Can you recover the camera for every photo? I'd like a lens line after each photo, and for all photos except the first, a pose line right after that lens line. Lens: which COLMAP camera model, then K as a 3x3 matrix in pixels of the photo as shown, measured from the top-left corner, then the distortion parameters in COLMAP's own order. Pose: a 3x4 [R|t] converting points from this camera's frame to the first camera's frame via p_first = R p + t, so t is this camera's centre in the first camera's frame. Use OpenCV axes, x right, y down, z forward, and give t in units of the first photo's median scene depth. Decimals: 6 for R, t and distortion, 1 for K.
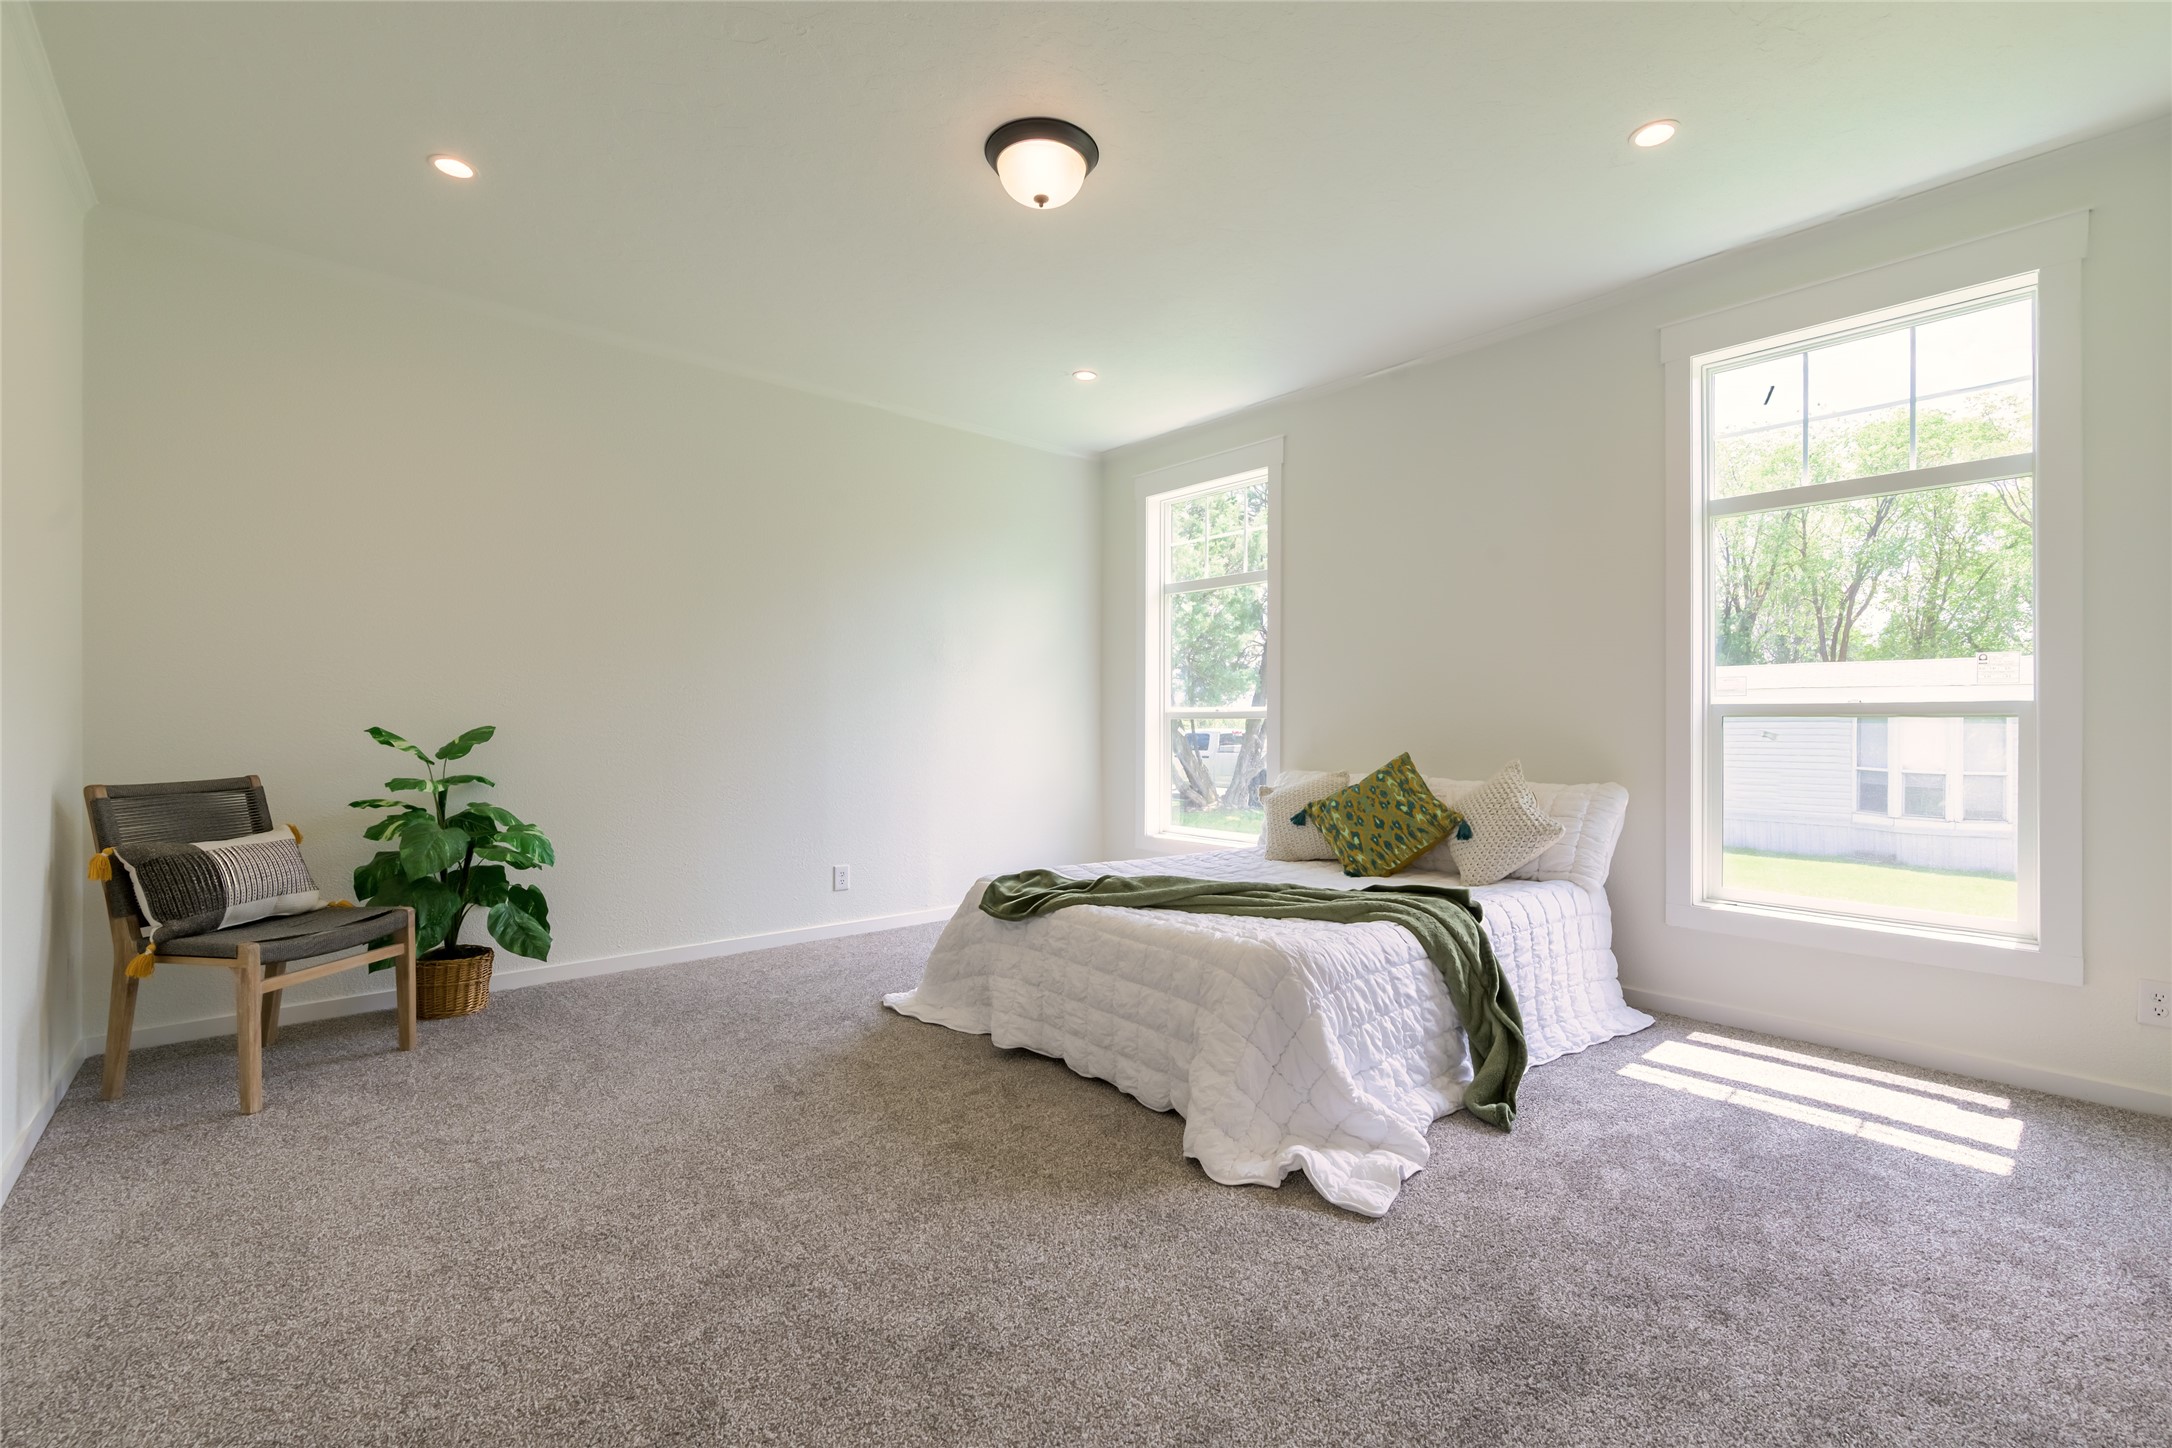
lens RADIAL K [[922.5, 0, 1077.9], [0, 922.5, 732.2], [0, 0, 1]] dist [-0.001912, 0.000381]
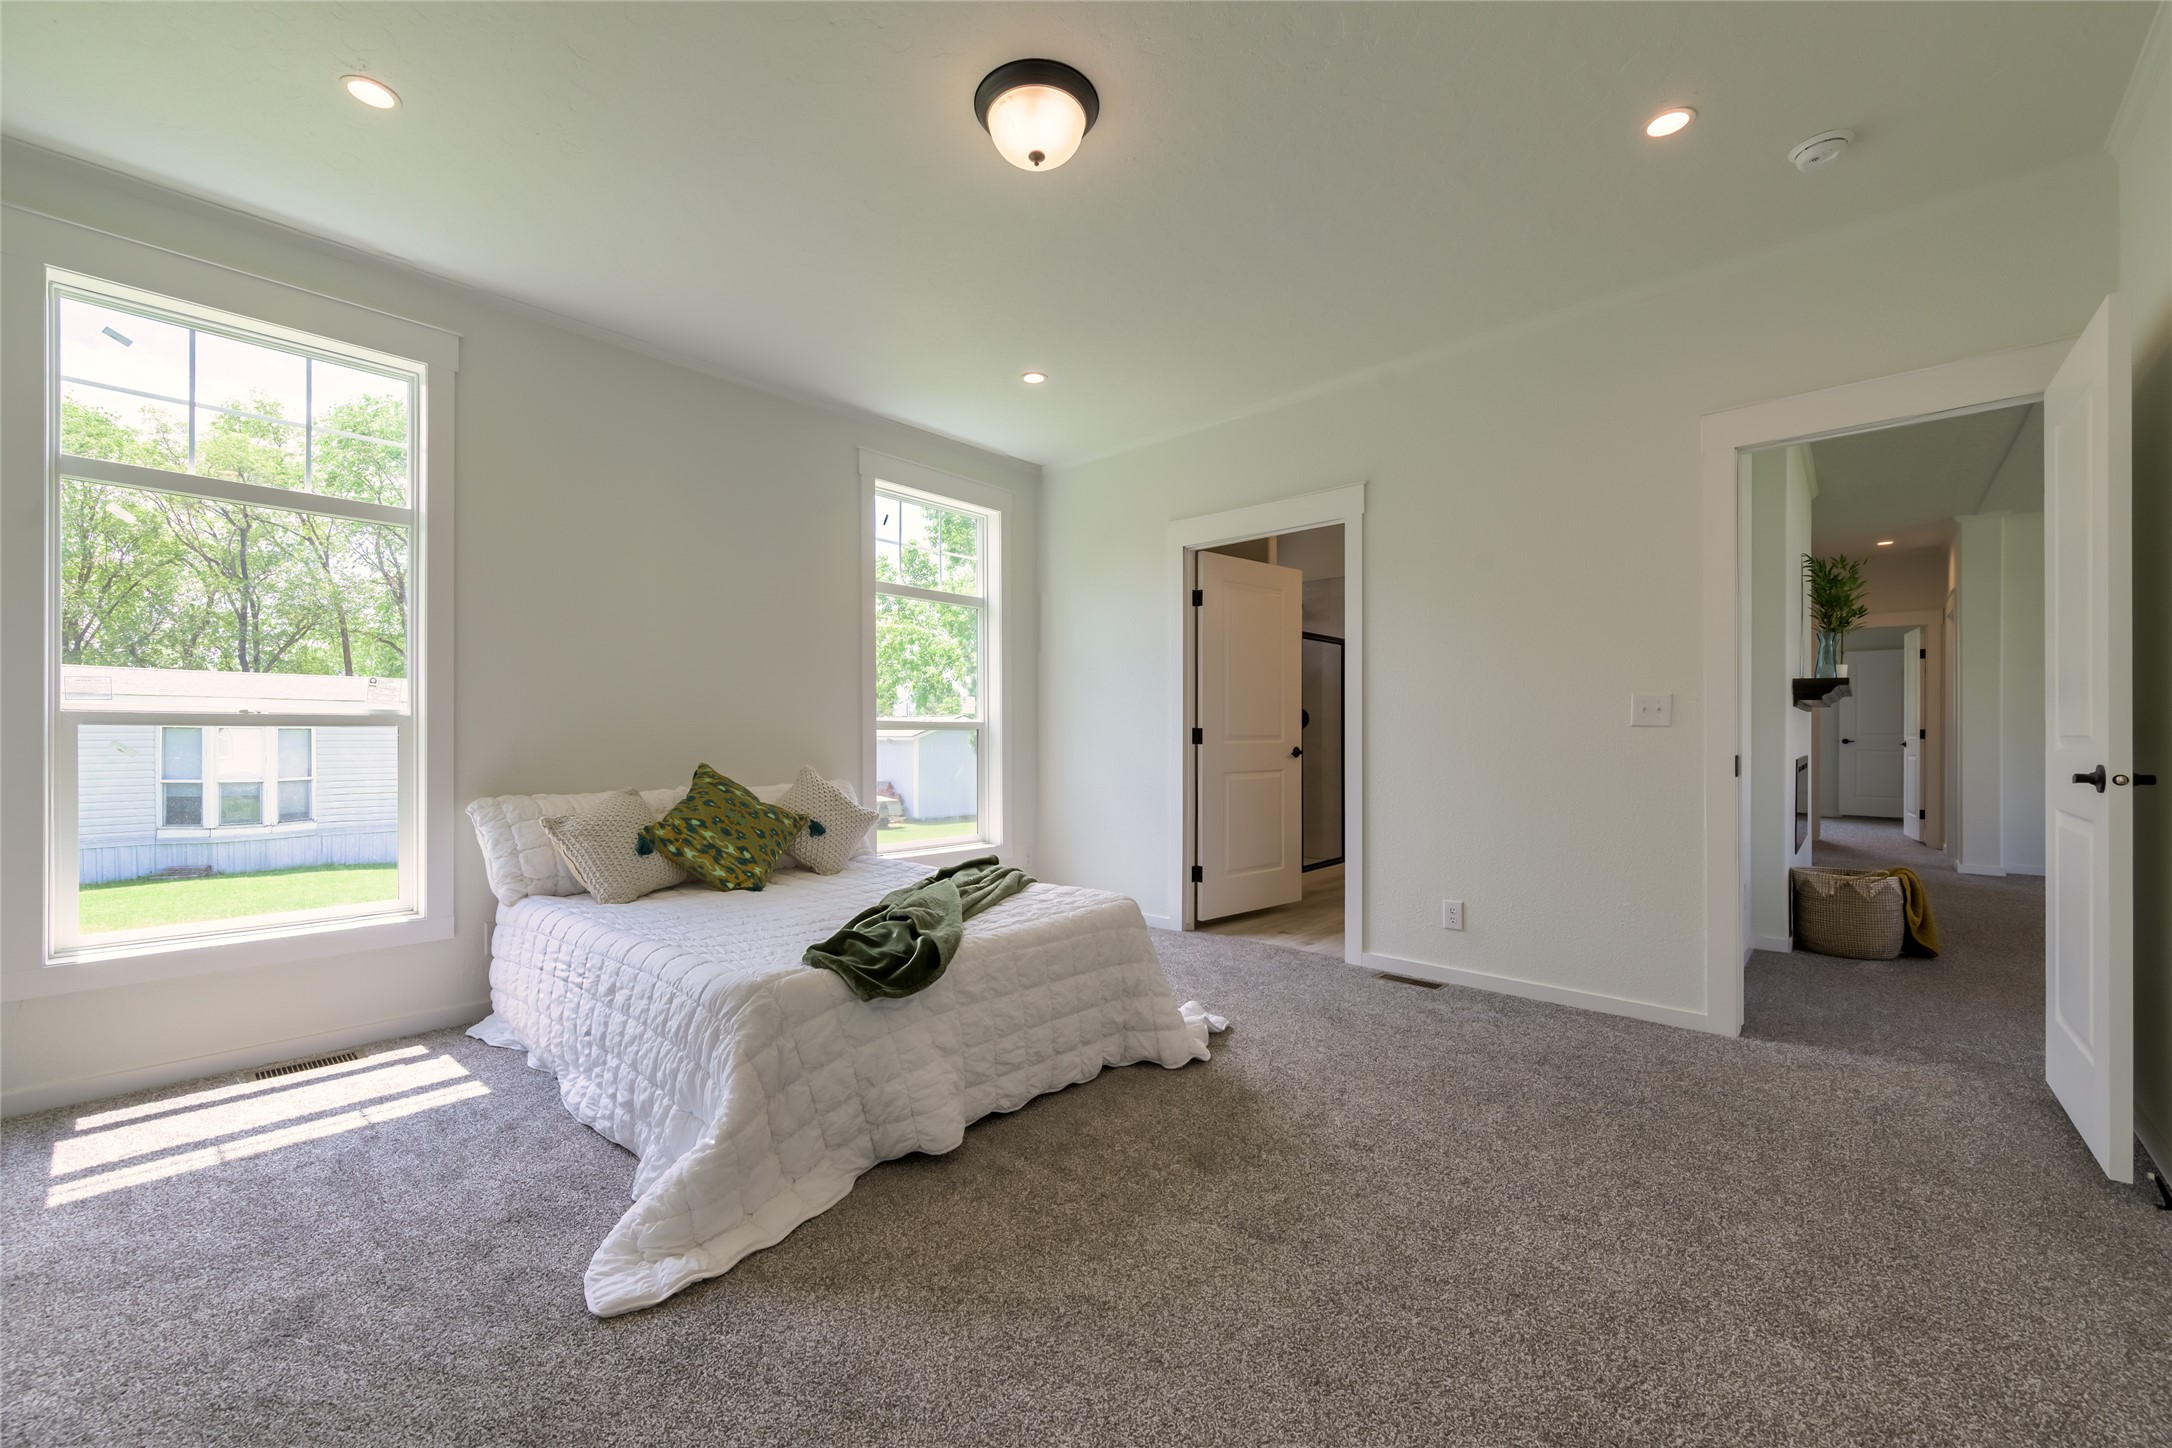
lens RADIAL K [[864.4, 0, 1104.4], [0, 864.4, 728.2], [0, 0, 1]] dist [-0.002542, 0.000391]
pose [[-0.129841, 0.002508, 0.991532, -0.205950], [0.011679, 0.999931, -0.000999, -0.002902], [-0.991466, 0.011450, -0.129861, 0.240158]]
